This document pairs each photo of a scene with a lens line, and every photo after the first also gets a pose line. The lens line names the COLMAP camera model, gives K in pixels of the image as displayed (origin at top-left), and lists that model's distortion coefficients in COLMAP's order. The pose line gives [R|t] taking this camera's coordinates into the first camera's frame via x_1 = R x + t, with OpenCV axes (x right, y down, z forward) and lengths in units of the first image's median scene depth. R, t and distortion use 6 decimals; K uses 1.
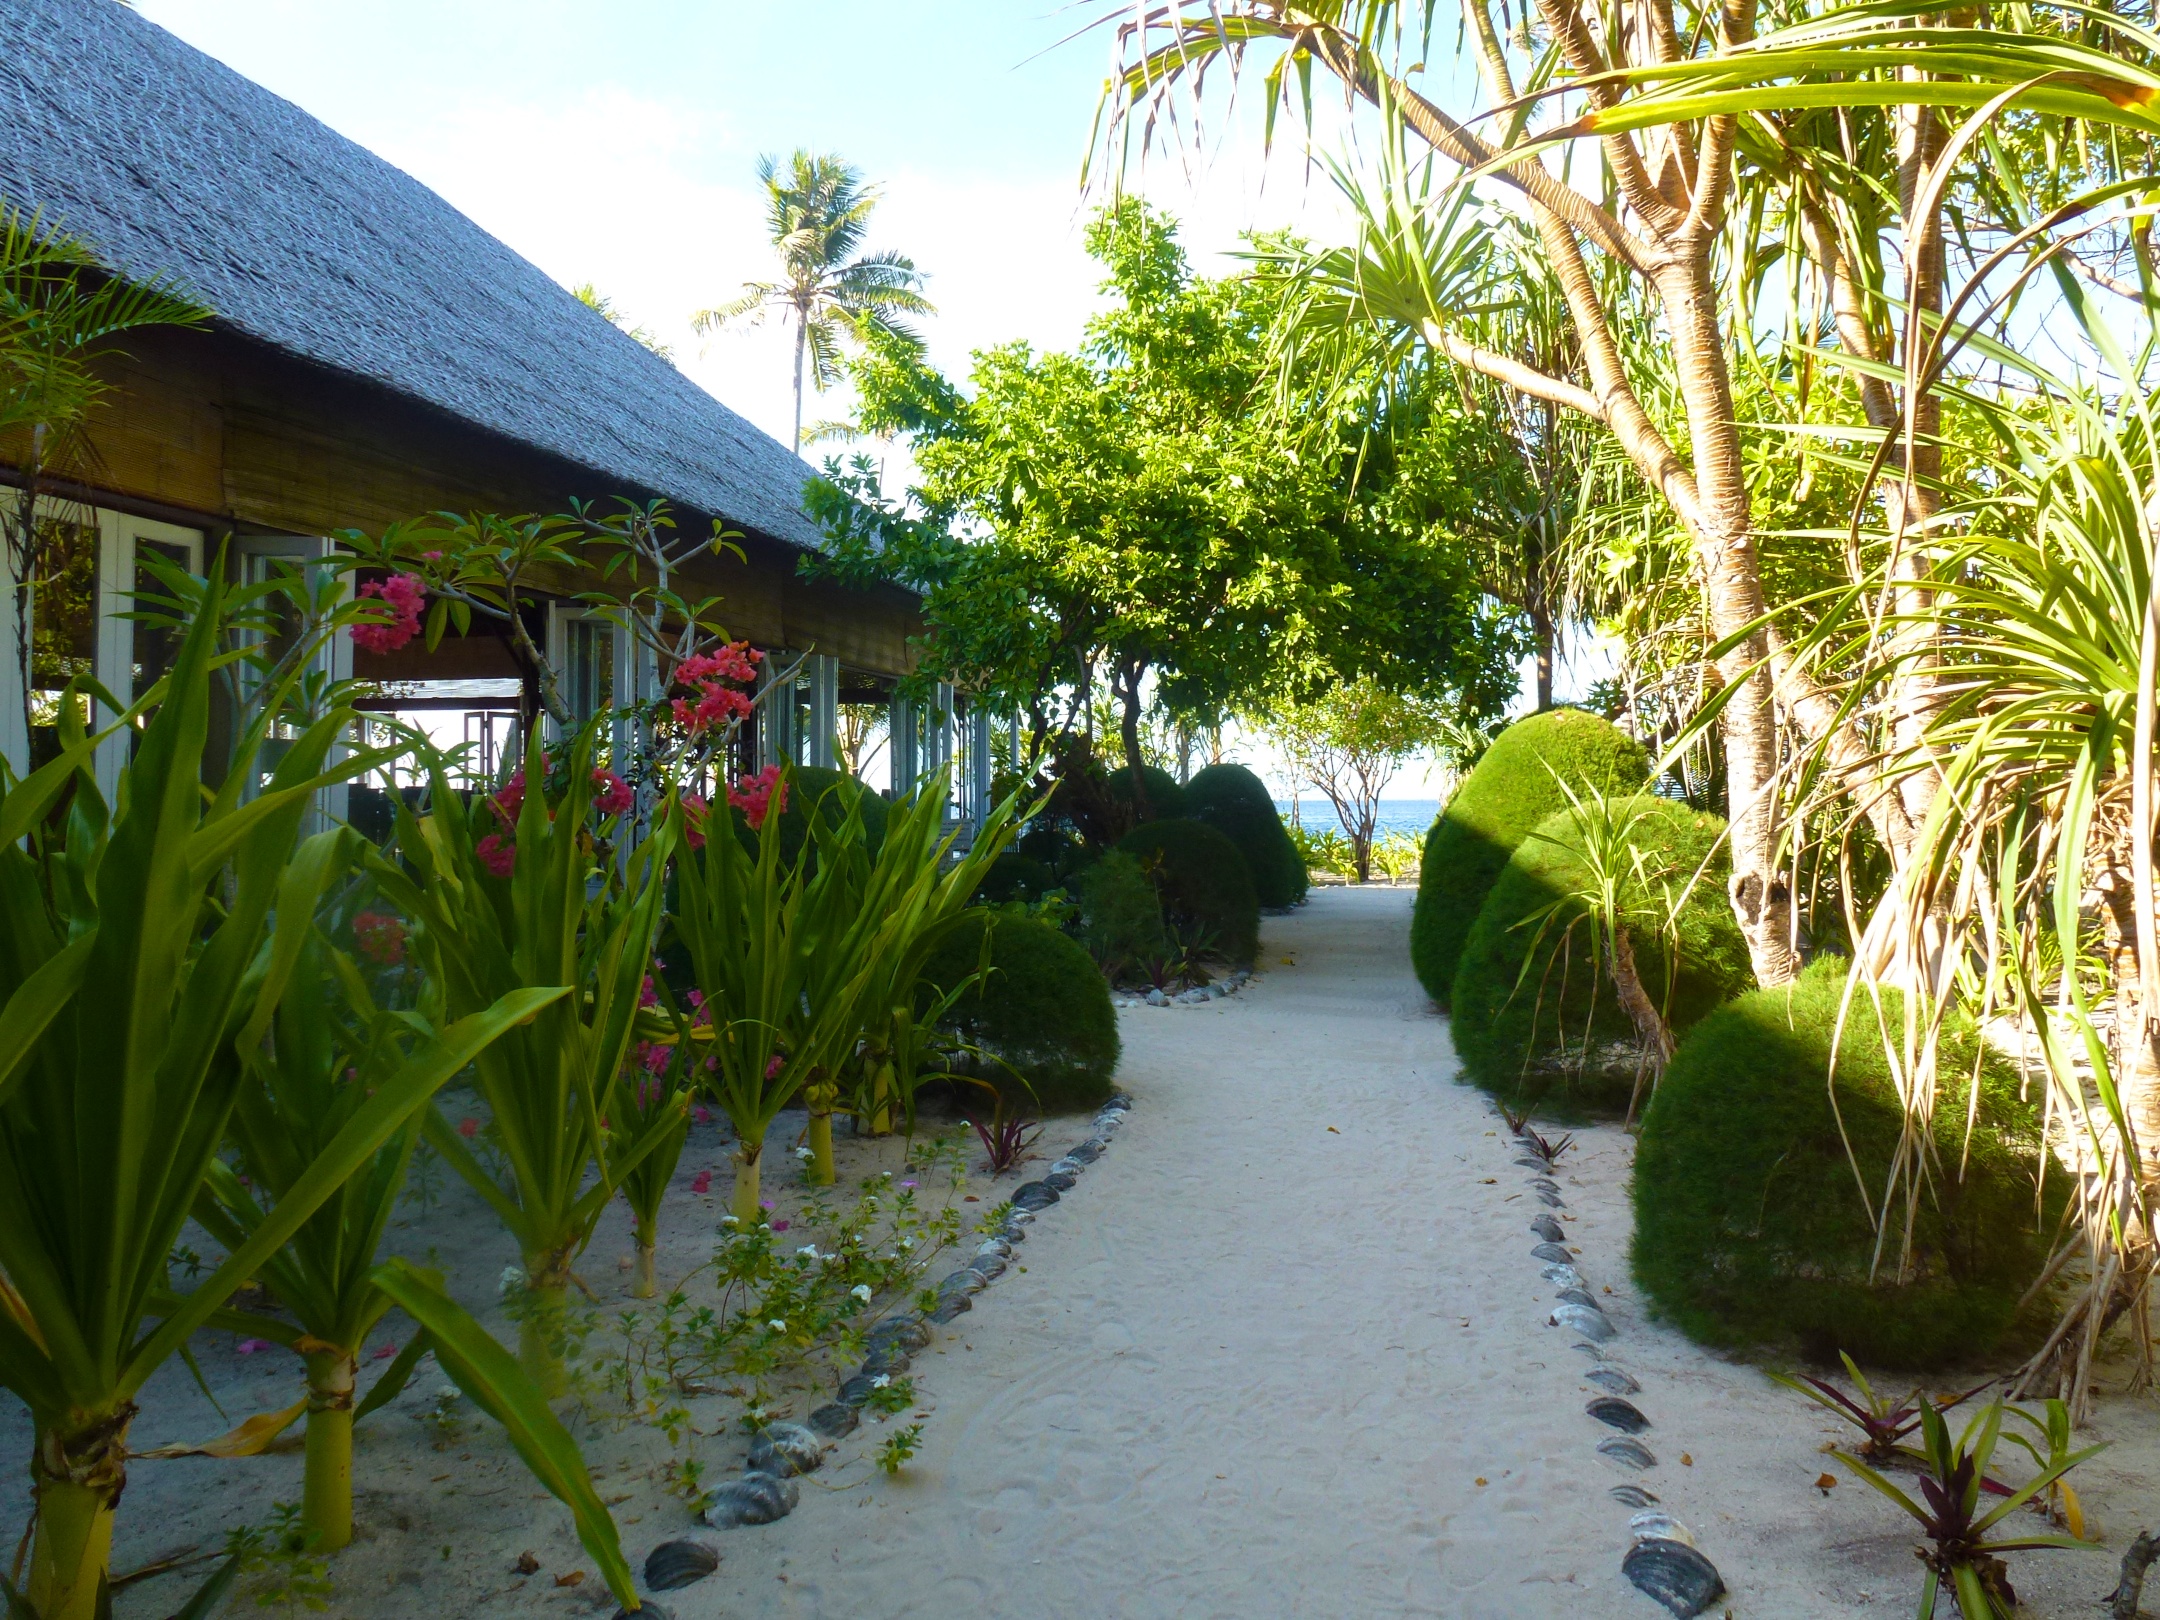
lens RADIAL K [[1567.7, 0, 1084.1], [0, 1567.7, 824.0], [0, 0, 1]] dist [-0.049158, 0.005824]
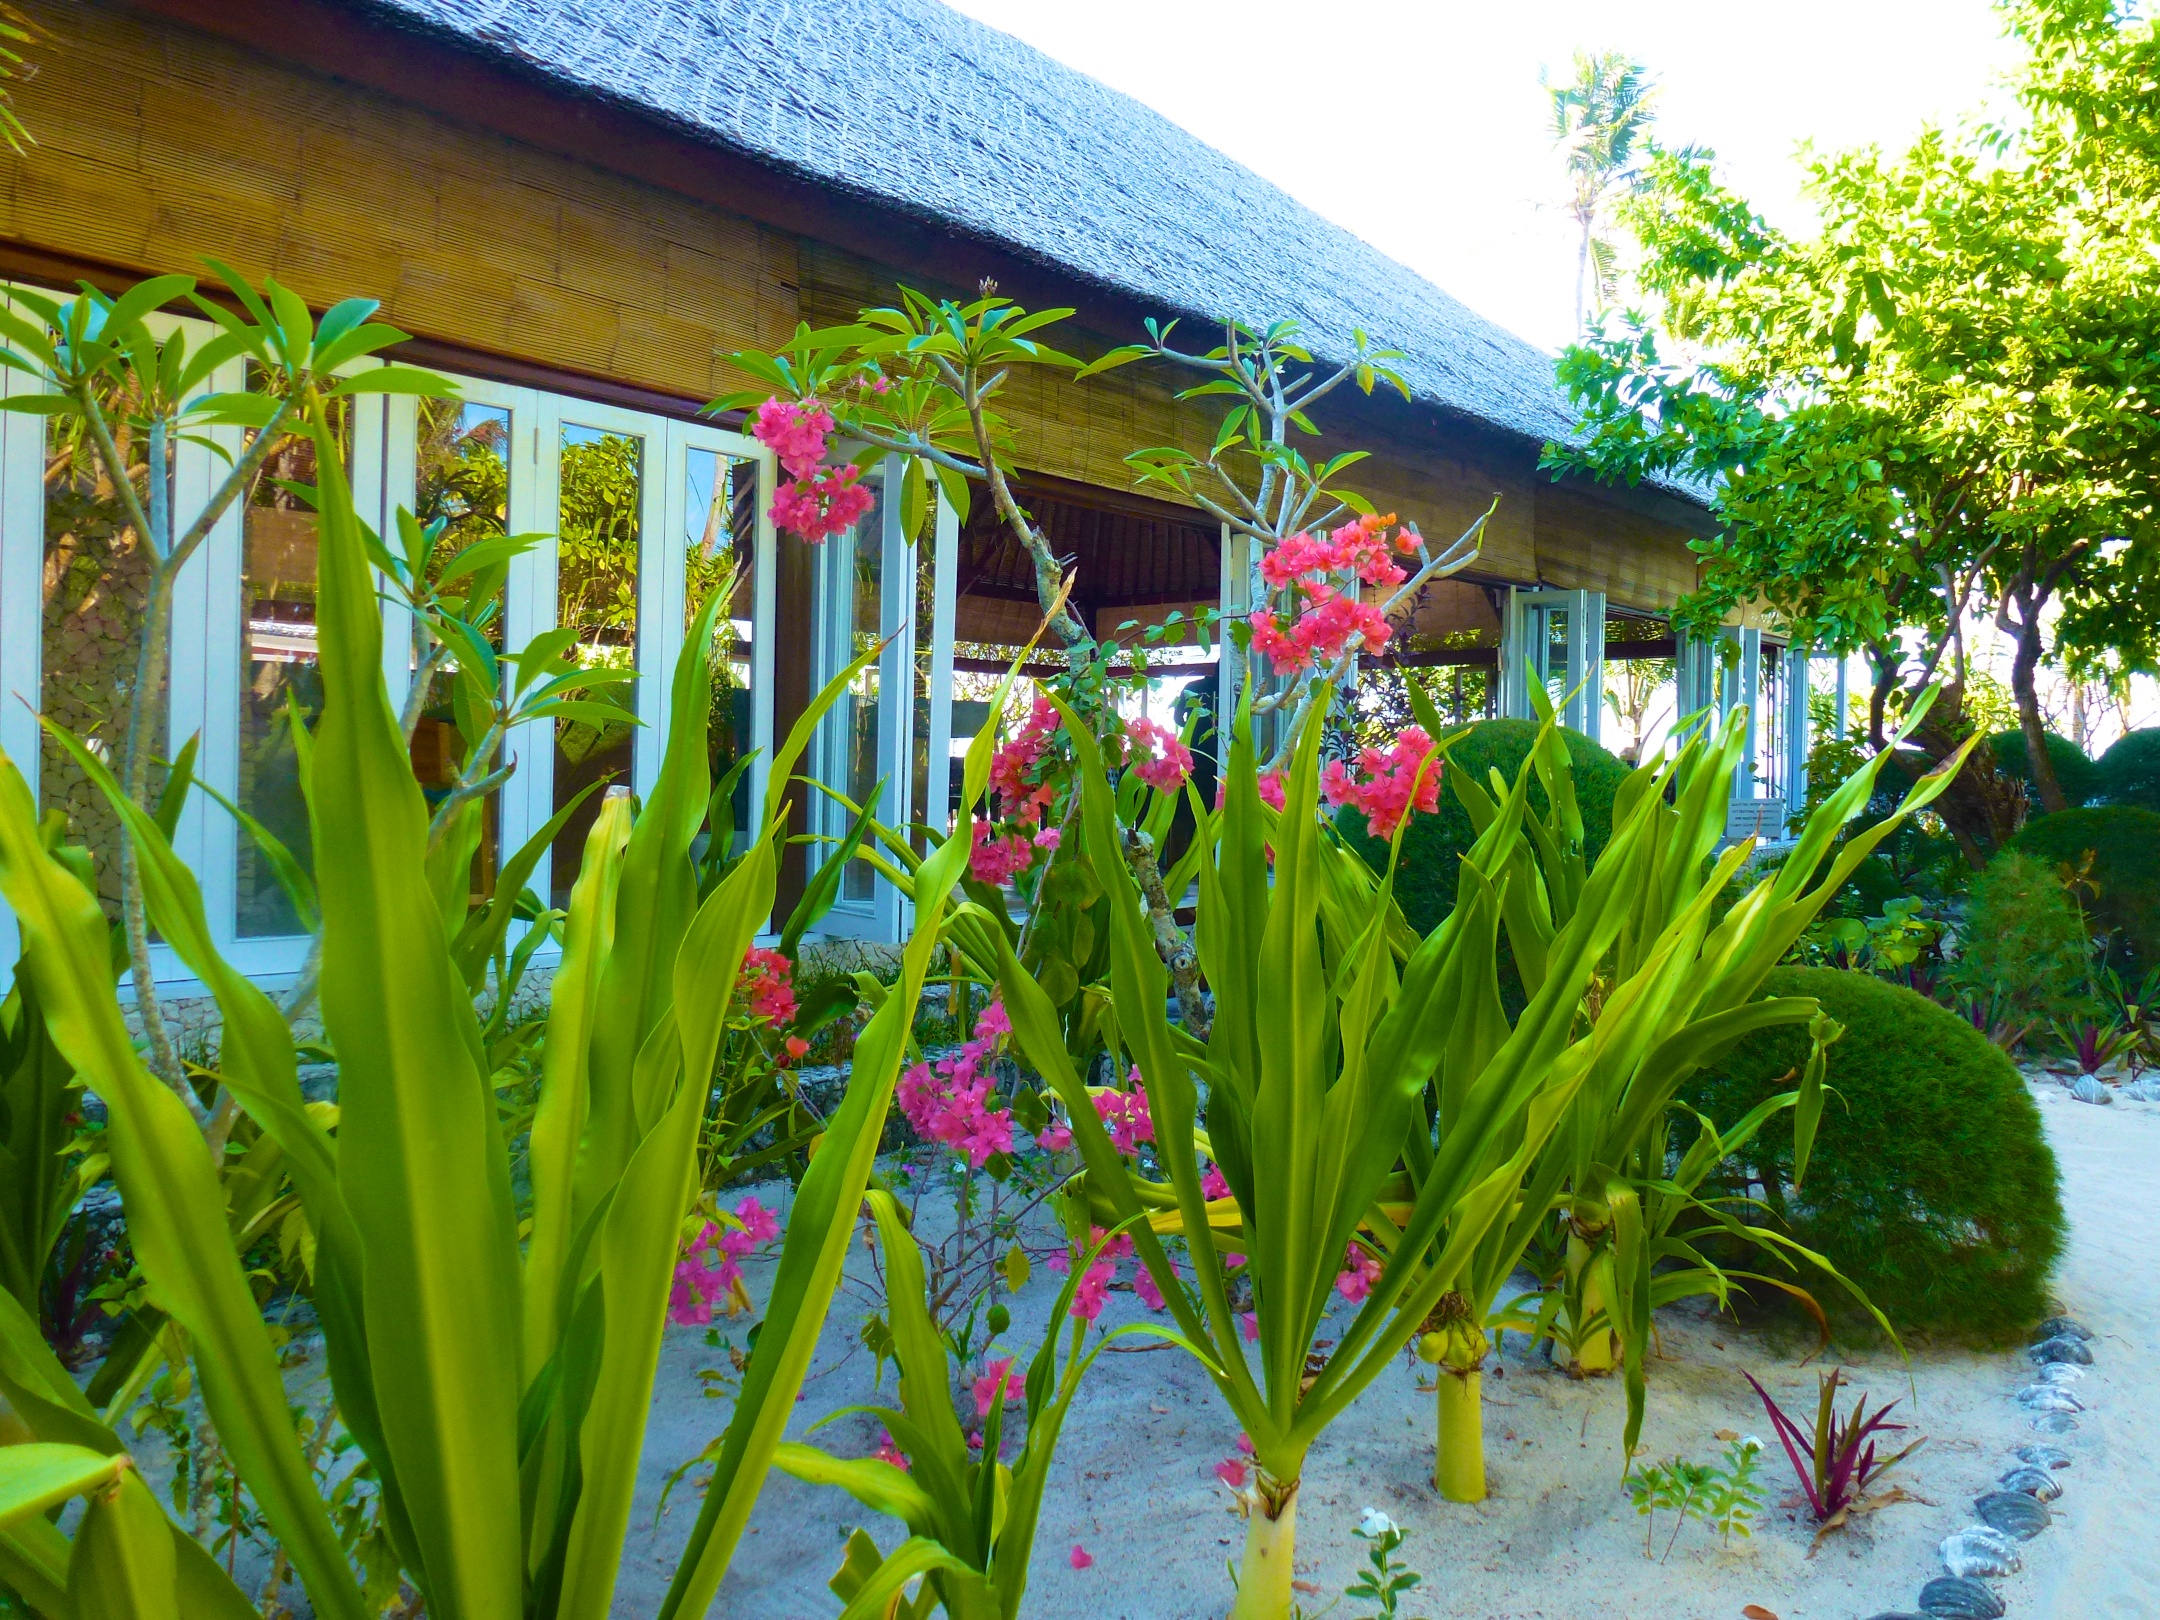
lens RADIAL K [[1567.7, 0, 1084.1], [0, 1567.7, 824.0], [0, 0, 1]] dist [-0.049158, 0.005824]
pose [[0.880532, 0.021903, -0.473481, -0.018272], [-0.013363, 0.999682, 0.021395, -0.003615], [0.473799, -0.012512, 0.880544, 0.241669]]
